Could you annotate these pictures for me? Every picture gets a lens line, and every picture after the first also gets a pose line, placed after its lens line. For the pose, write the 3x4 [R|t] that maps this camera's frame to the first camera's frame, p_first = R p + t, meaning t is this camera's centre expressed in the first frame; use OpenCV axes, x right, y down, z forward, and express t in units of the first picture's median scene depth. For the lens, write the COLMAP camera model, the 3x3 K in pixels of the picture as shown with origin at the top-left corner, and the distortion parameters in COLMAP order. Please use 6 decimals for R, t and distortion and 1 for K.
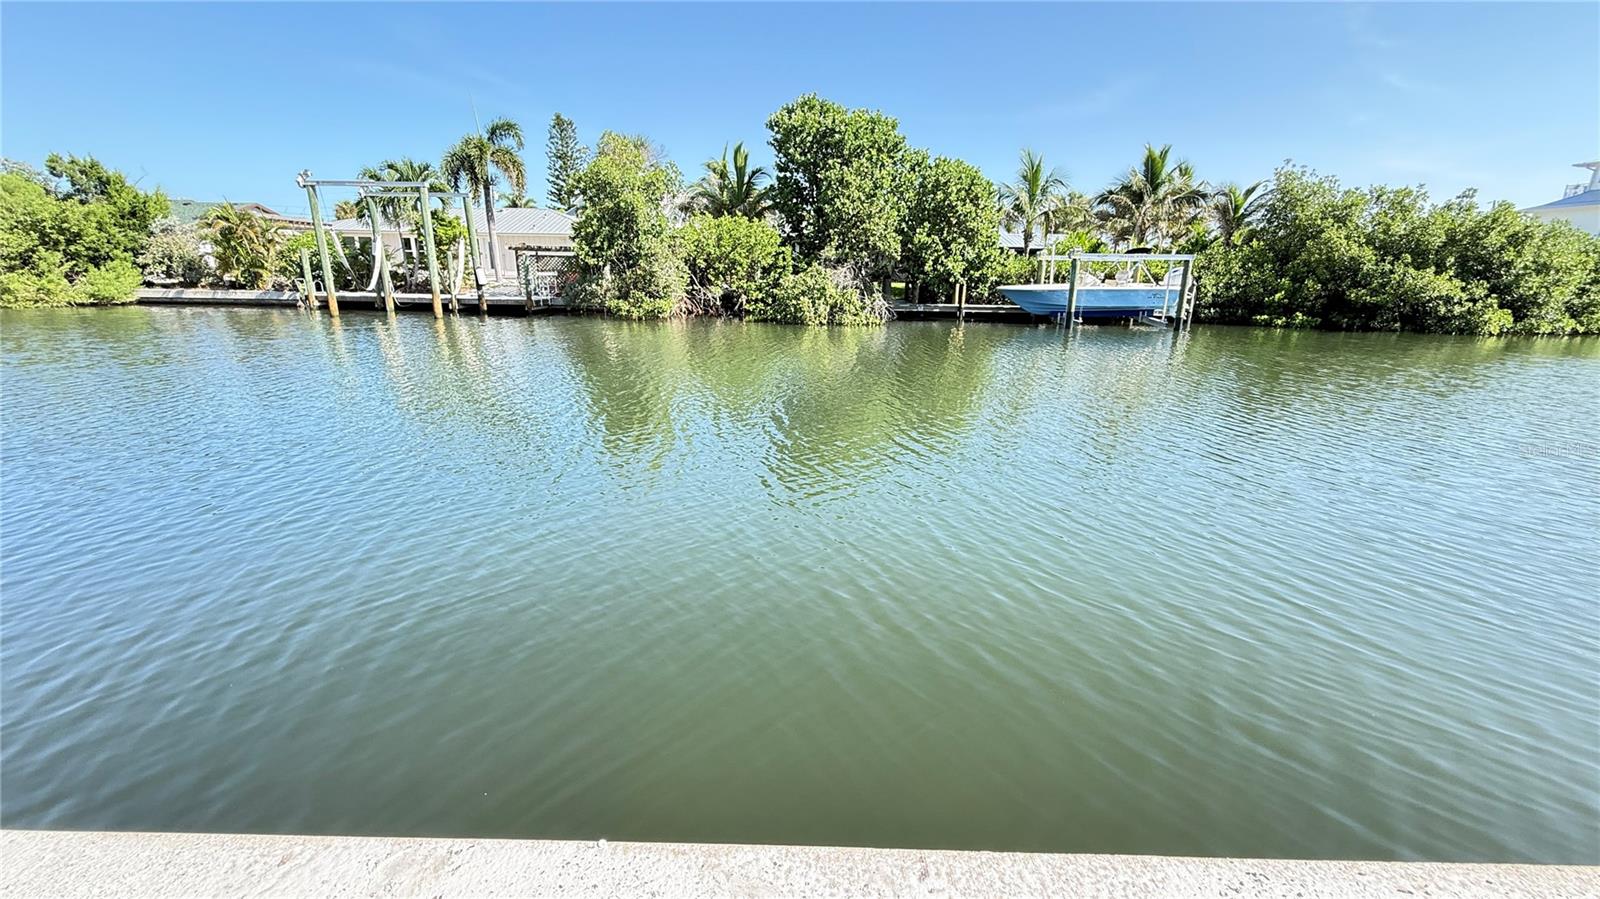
lens RADIAL K [[640.0, 0, 802.3], [0, 640.0, 445.9], [0, 0, 1]] dist [0.001257, -0.000448]
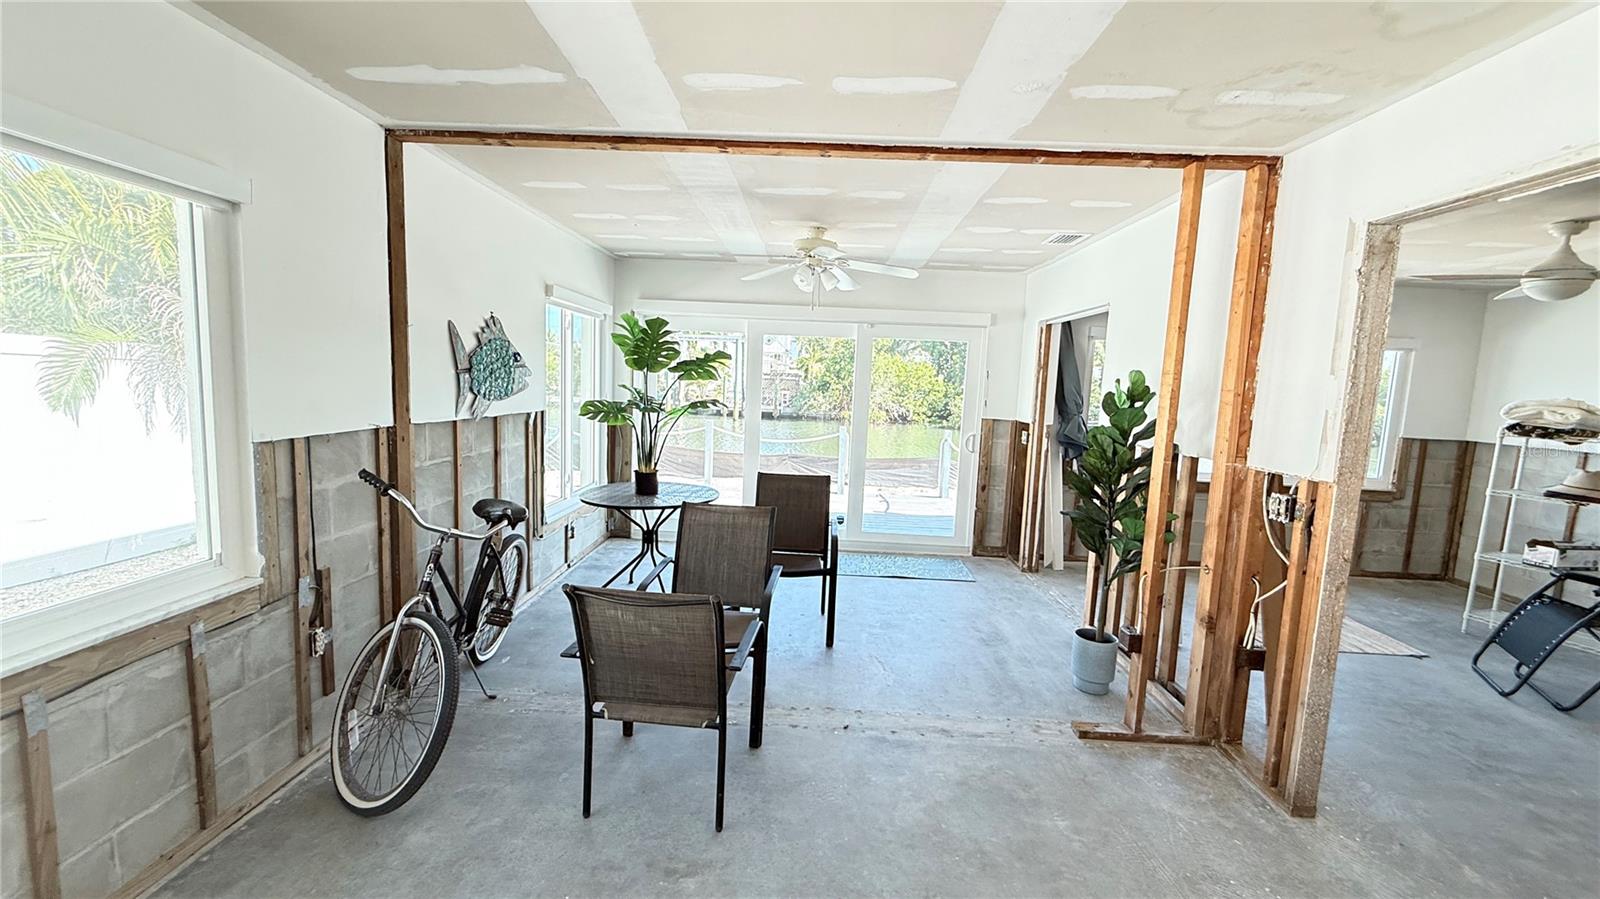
lens RADIAL K [[640.0, 0, 794.1], [0, 640.0, 450.3], [0, 0, 1]] dist [0.001257, -0.000448]
pose [[0.999220, 0.028807, -0.027028, -0.350350], [-0.032665, 0.987327, -0.155298, 0.097495], [0.022212, 0.156060, 0.987498, -0.461645]]
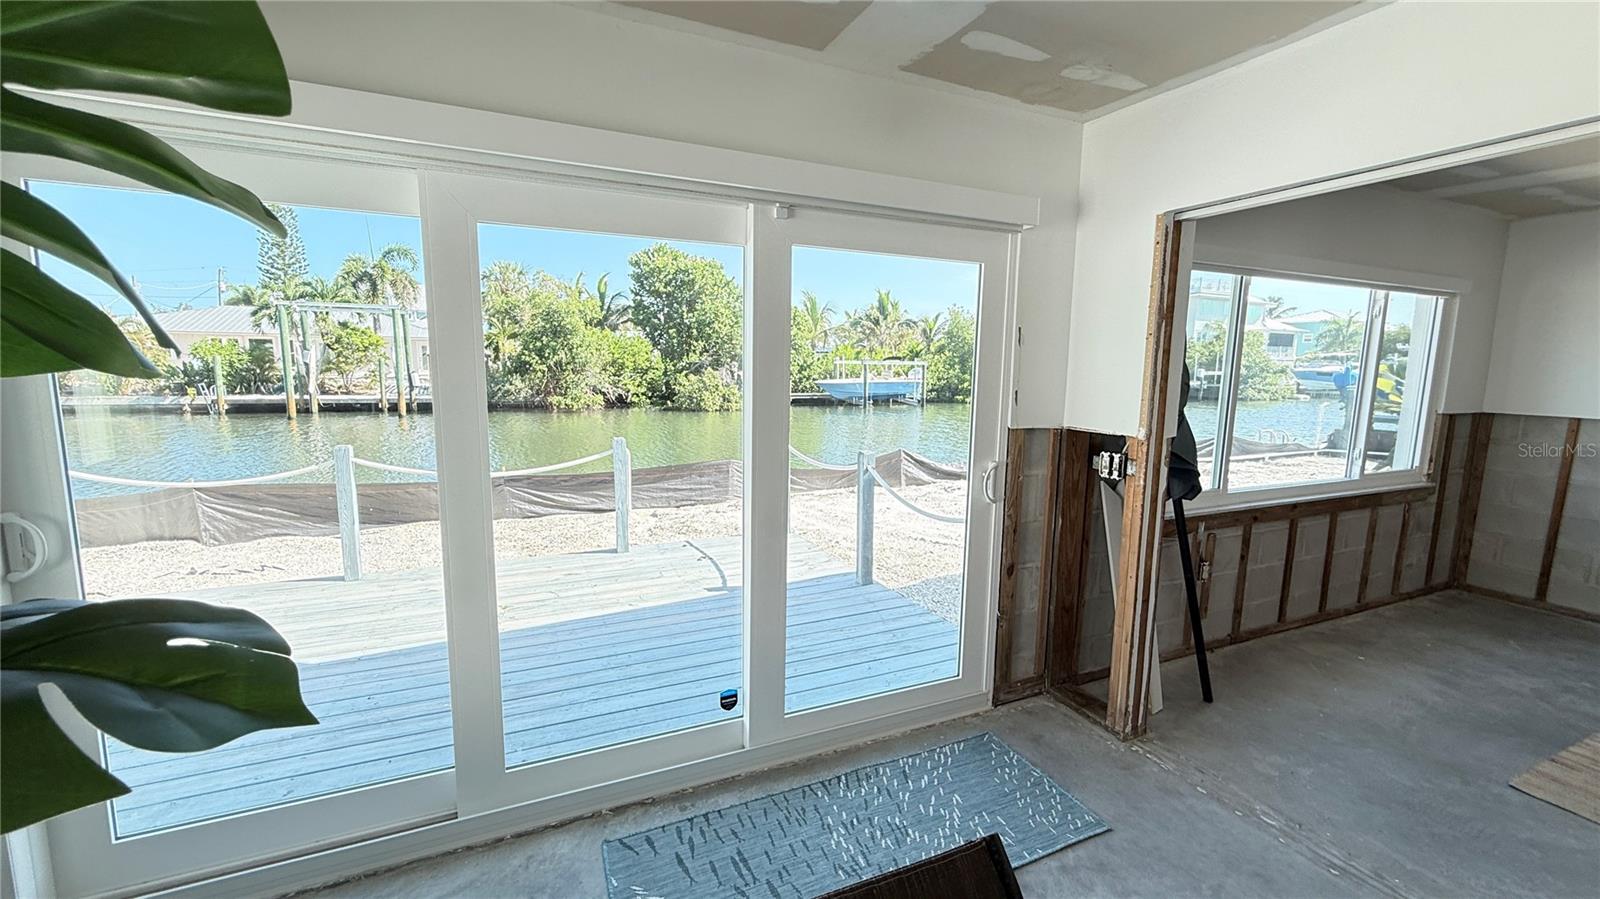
lens RADIAL K [[640.0, 0, 794.5], [0, 640.0, 451.0], [0, 0, 1]] dist [0.001257, -0.000448]
pose [[0.908504, -0.059889, 0.413562, -0.368223], [0.111279, 0.988614, -0.101292, 0.057803], [-0.402787, 0.138045, 0.904824, -0.313184]]
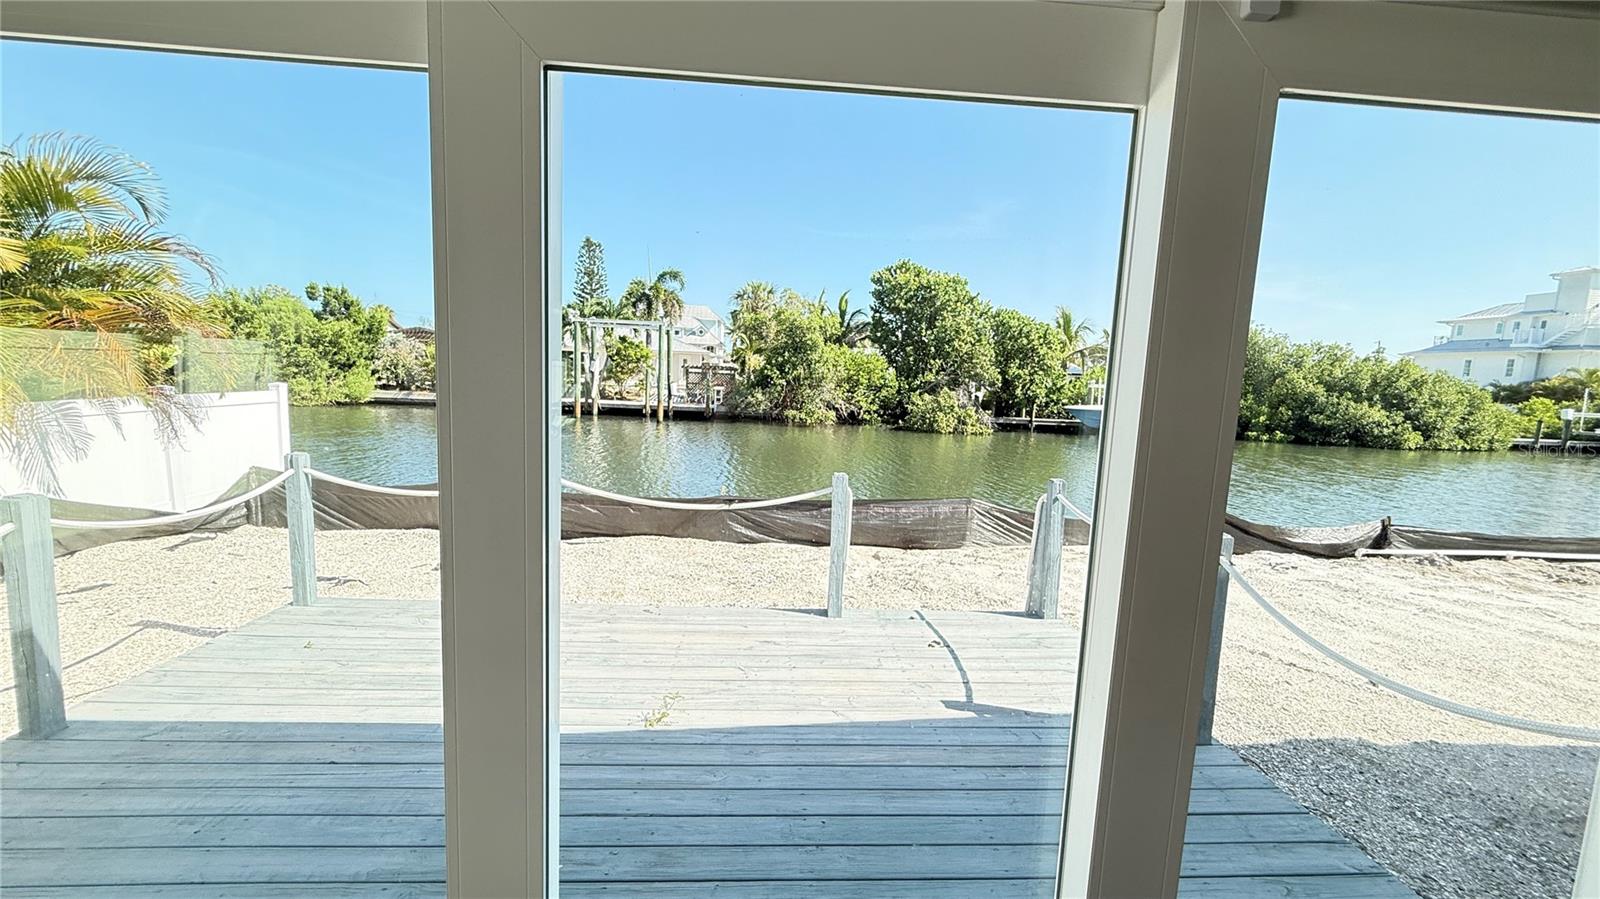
lens RADIAL K [[640.0, 0, 796.8], [0, 640.0, 449.5], [0, 0, 1]] dist [0.001257, -0.000448]
pose [[0.996741, 0.018781, 0.078448, -0.357650], [-0.006850, 0.988712, -0.149671, 0.044207], [-0.080374, 0.148646, 0.985619, -0.263835]]
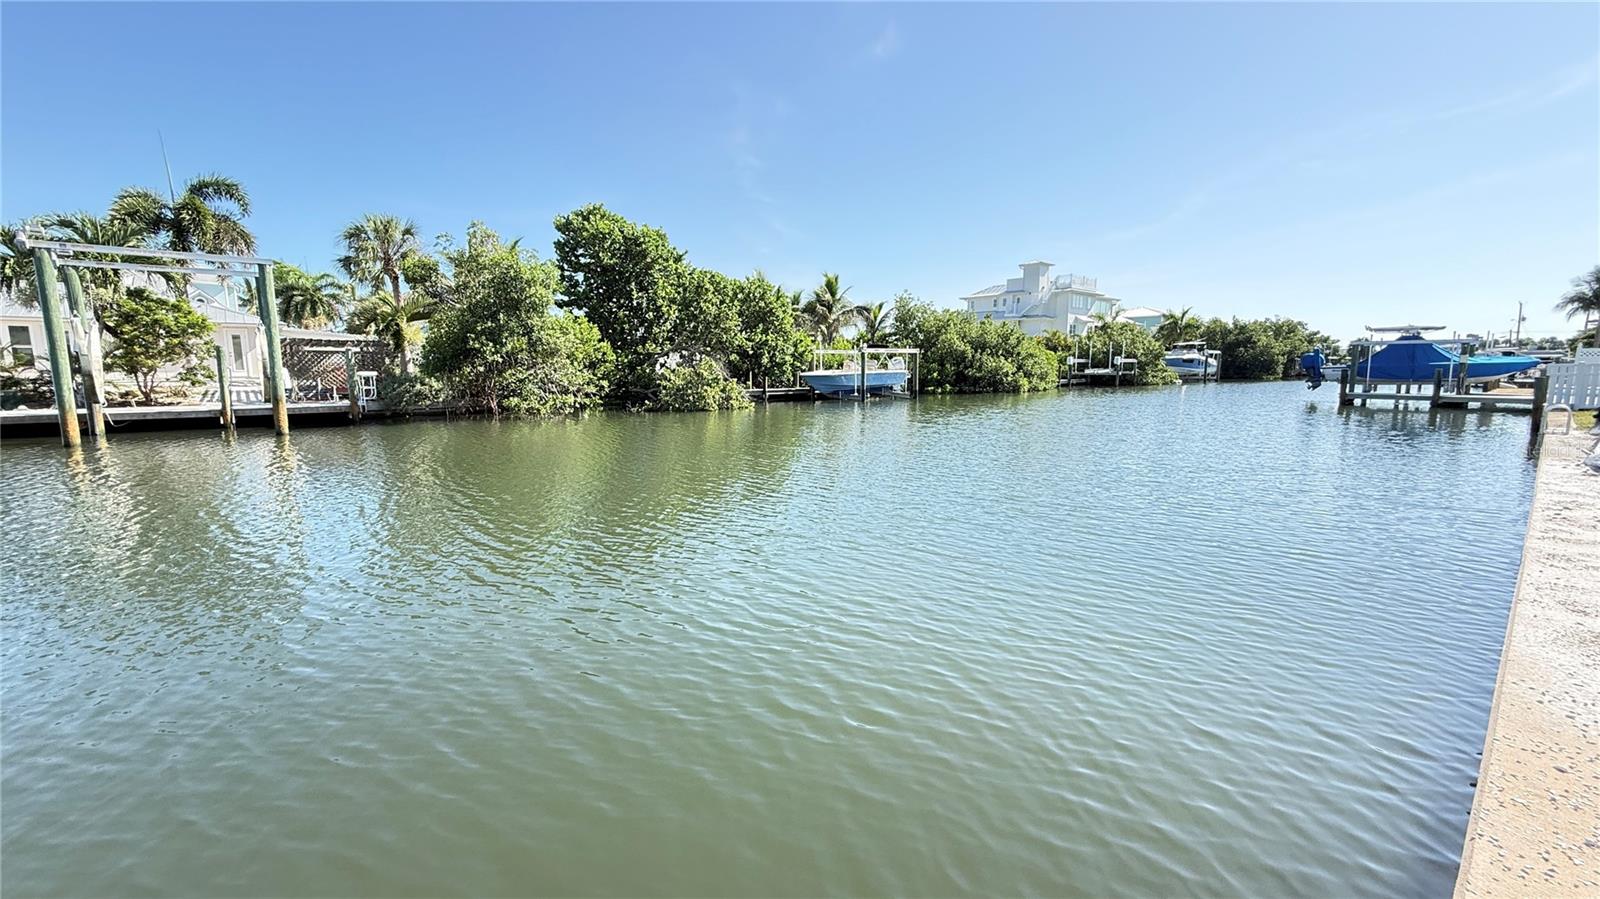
lens RADIAL K [[640.0, 0, 795.8], [0, 640.0, 451.9], [0, 0, 1]] dist [0.001257, -0.000448]
pose [[0.752767, -0.106220, 0.649661, -0.552935], [0.188453, 0.980364, -0.058071, -0.021946], [-0.630736, 0.166144, 0.758003, 0.058253]]
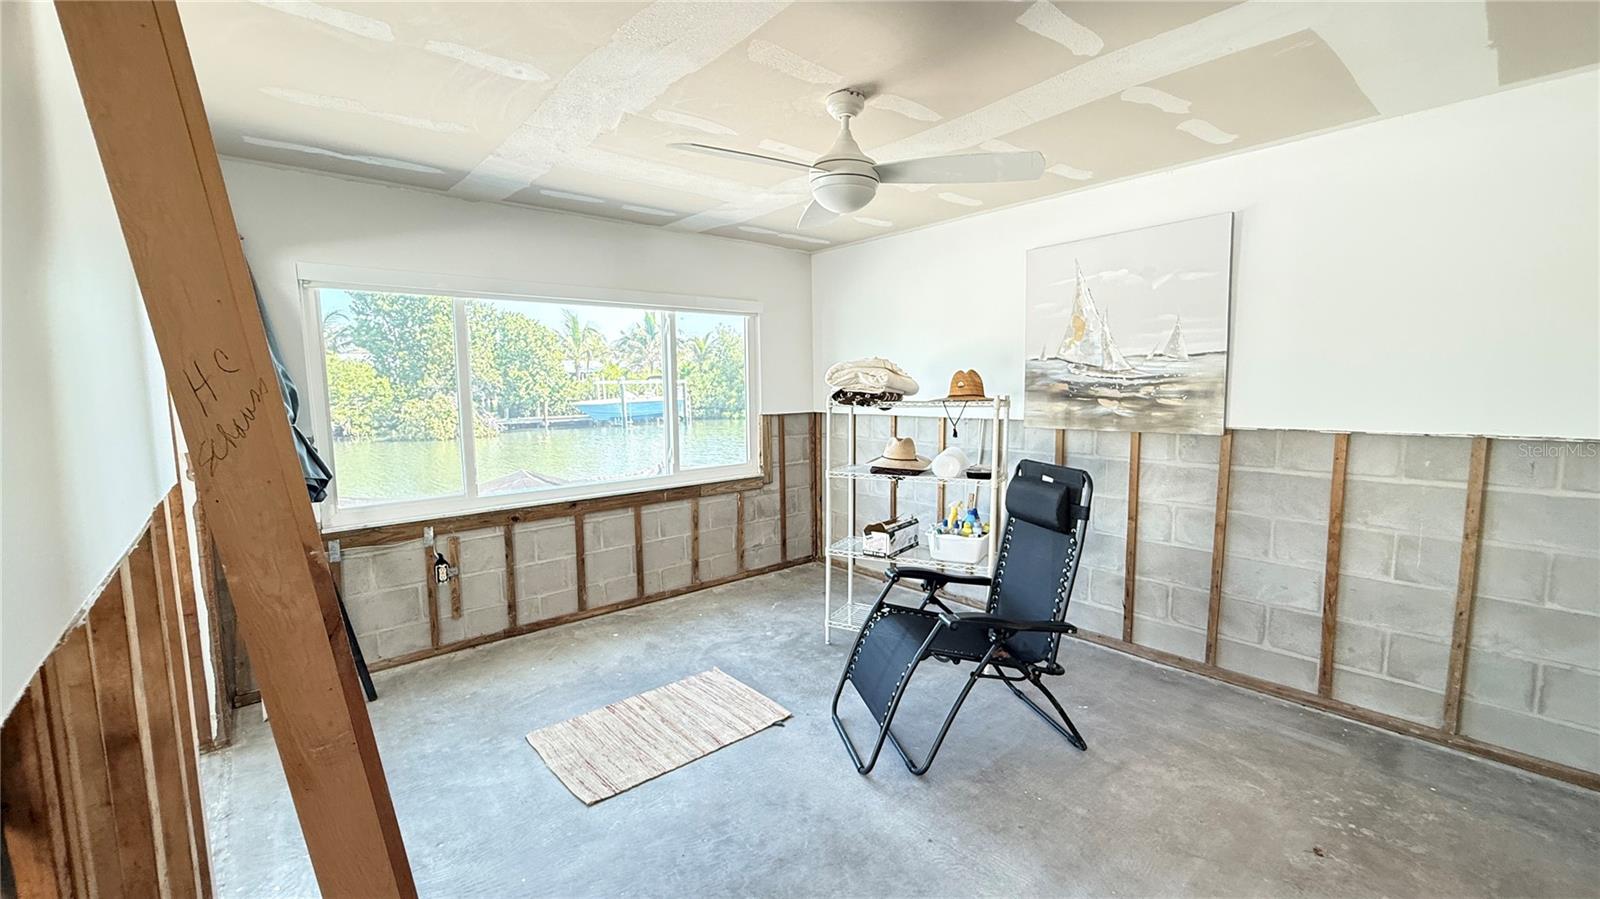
lens RADIAL K [[640.0, 0, 797.3], [0, 640.0, 452.1], [0, 0, 1]] dist [0.001257, -0.000448]
pose [[0.752982, -0.097101, 0.650838, -0.262159], [0.198722, 0.976429, -0.084233, 0.080908], [-0.627318, 0.192762, 0.754530, -0.387360]]
